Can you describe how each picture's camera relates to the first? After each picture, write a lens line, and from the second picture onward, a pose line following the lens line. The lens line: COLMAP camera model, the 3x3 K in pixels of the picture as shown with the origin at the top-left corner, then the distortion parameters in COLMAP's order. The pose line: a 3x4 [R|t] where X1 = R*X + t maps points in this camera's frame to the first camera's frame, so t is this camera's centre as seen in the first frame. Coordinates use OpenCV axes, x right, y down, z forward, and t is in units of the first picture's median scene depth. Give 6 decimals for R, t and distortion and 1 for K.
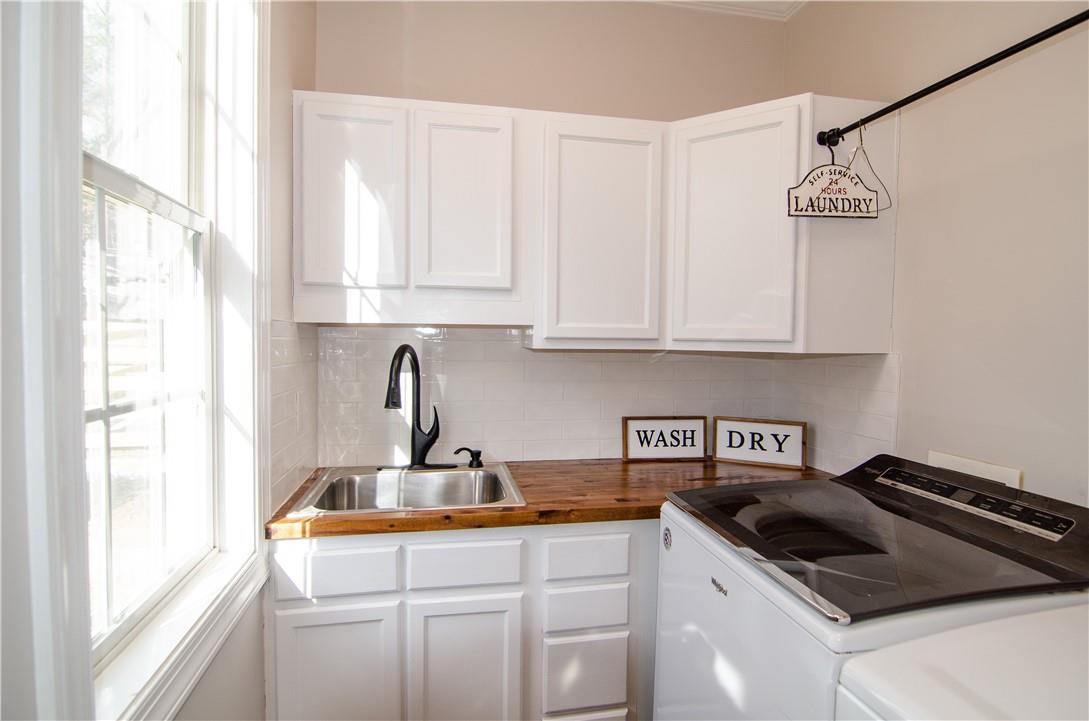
lens RADIAL K [[571.4, 0, 545.3], [0, 571.4, 359.9], [0, 0, 1]] dist [-0.005147, -0.002939]
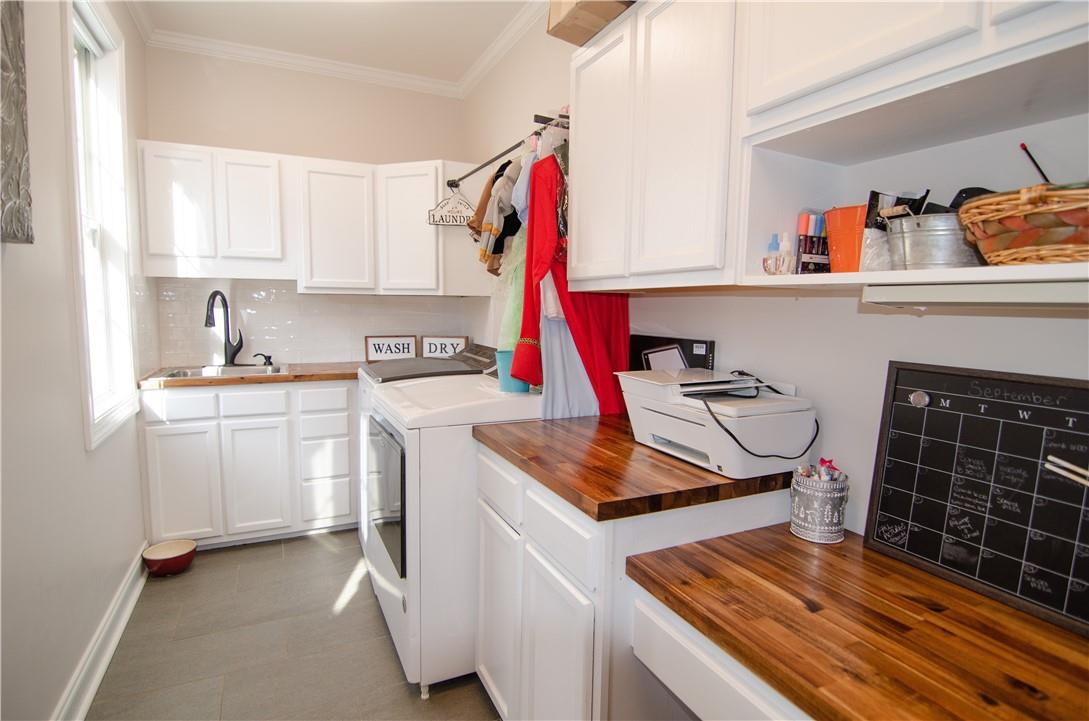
lens RADIAL K [[571.4, 0, 543.5], [0, 571.4, 359.3], [0, 0, 1]] dist [-0.005147, -0.002939]
pose [[0.969479, -0.023418, 0.244052, 0.287416], [0.006983, 0.997662, 0.067991, 0.071122], [-0.245074, -0.064212, 0.967376, -0.922972]]
